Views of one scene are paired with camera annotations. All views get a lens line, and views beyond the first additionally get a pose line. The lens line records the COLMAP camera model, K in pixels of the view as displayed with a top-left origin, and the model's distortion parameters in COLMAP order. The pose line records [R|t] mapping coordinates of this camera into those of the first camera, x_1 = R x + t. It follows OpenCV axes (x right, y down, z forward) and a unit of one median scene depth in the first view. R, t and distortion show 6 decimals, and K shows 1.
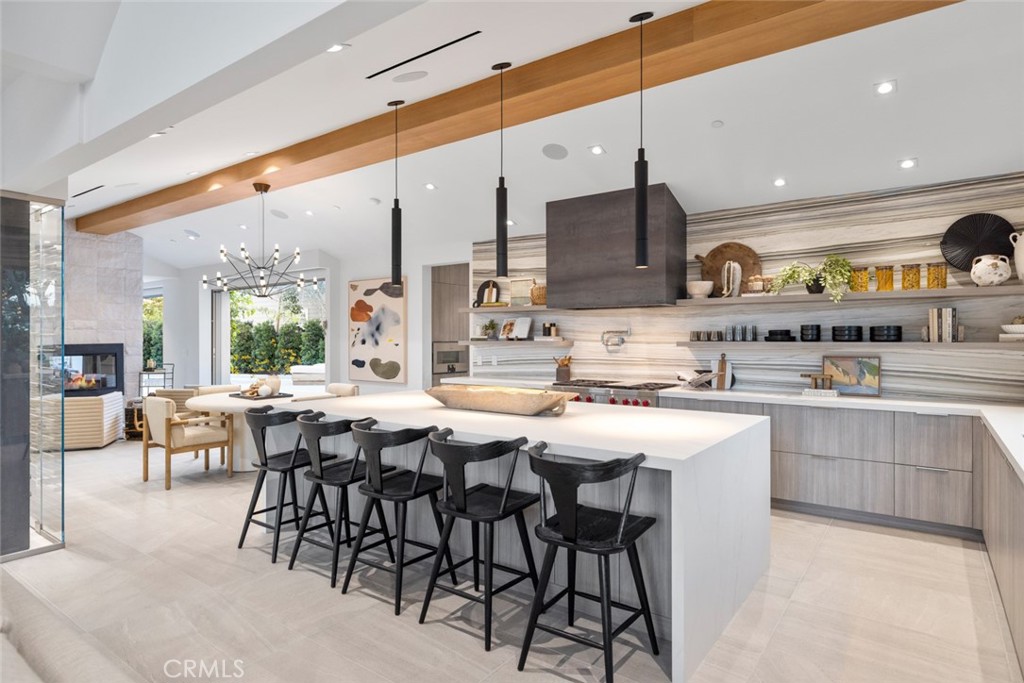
lens RADIAL K [[569.9, 0, 512.1], [0, 569.9, 339.9], [0, 0, 1]] dist [-0.001100, -0.000406]
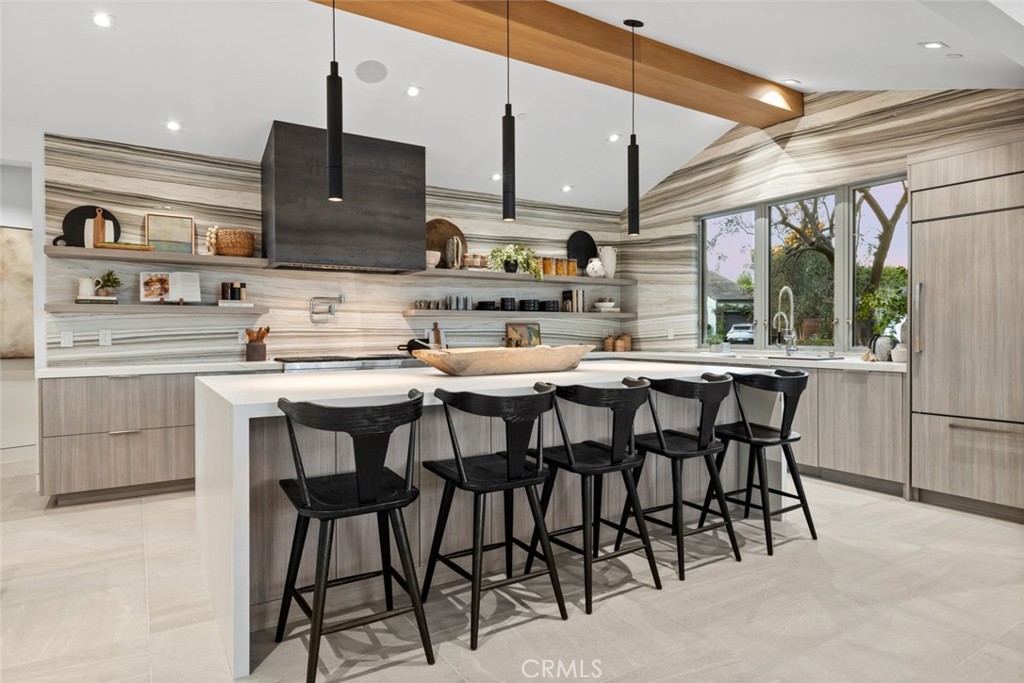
lens RADIAL K [[593.2, 0, 511.8], [0, 593.2, 334.8], [0, 0, 1]] dist [-0.001563, 0.000849]
pose [[0.364047, -0.006271, 0.931360, -0.546373], [0.007754, 0.999963, 0.003702, 0.039746], [-0.931348, 0.005874, 0.364082, 0.420146]]
